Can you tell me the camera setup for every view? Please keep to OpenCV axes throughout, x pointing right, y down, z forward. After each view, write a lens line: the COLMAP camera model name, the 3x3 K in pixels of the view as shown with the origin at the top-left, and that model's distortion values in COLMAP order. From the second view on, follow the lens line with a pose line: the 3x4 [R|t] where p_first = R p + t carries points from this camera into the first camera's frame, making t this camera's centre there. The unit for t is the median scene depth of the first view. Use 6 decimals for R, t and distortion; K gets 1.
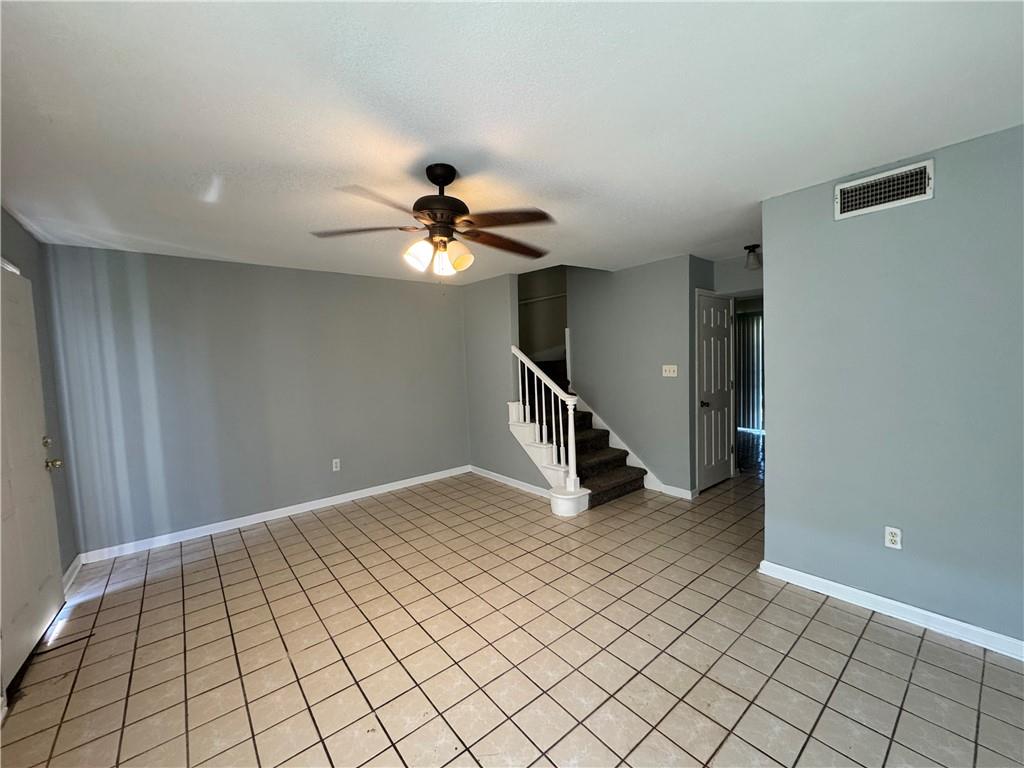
lens RADIAL K [[411.4, 0, 512.4], [0, 411.4, 383.1], [0, 0, 1]] dist [-0.001980, -0.000085]
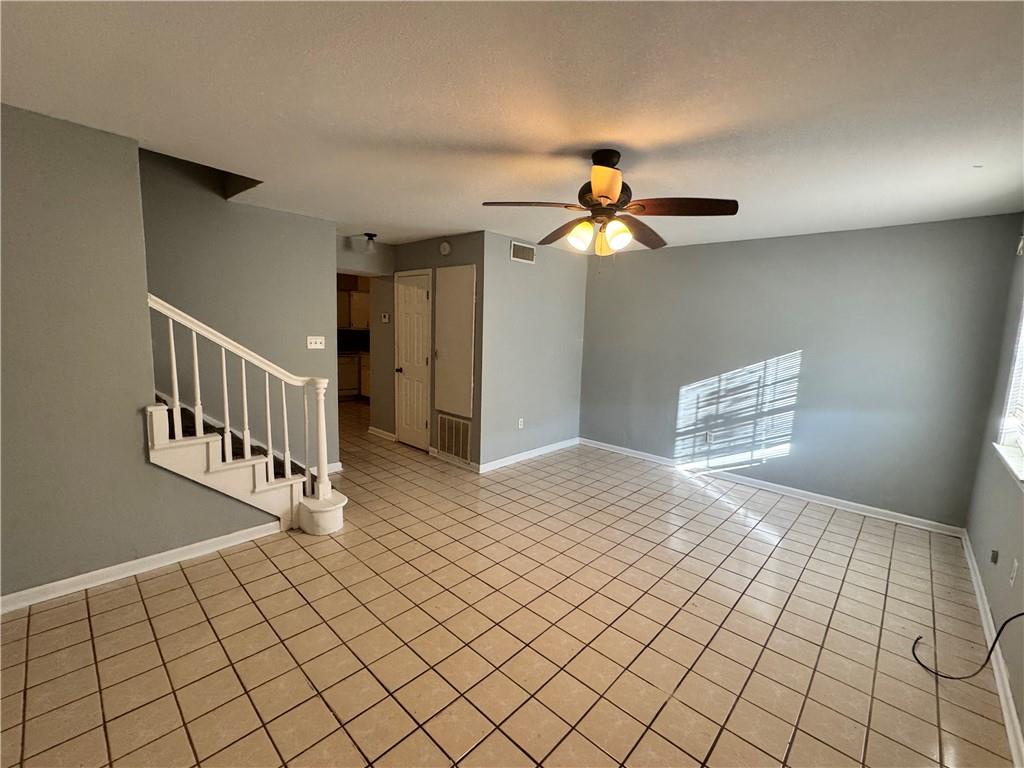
lens RADIAL K [[437.0, 0, 511.7], [0, 437.0, 384.5], [0, 0, 1]] dist [-0.000848, -0.000025]
pose [[-0.133379, -0.099255, 0.986082, -1.157774], [0.027786, 0.994207, 0.103831, -0.047646], [-0.990676, 0.041248, -0.129849, 1.248806]]
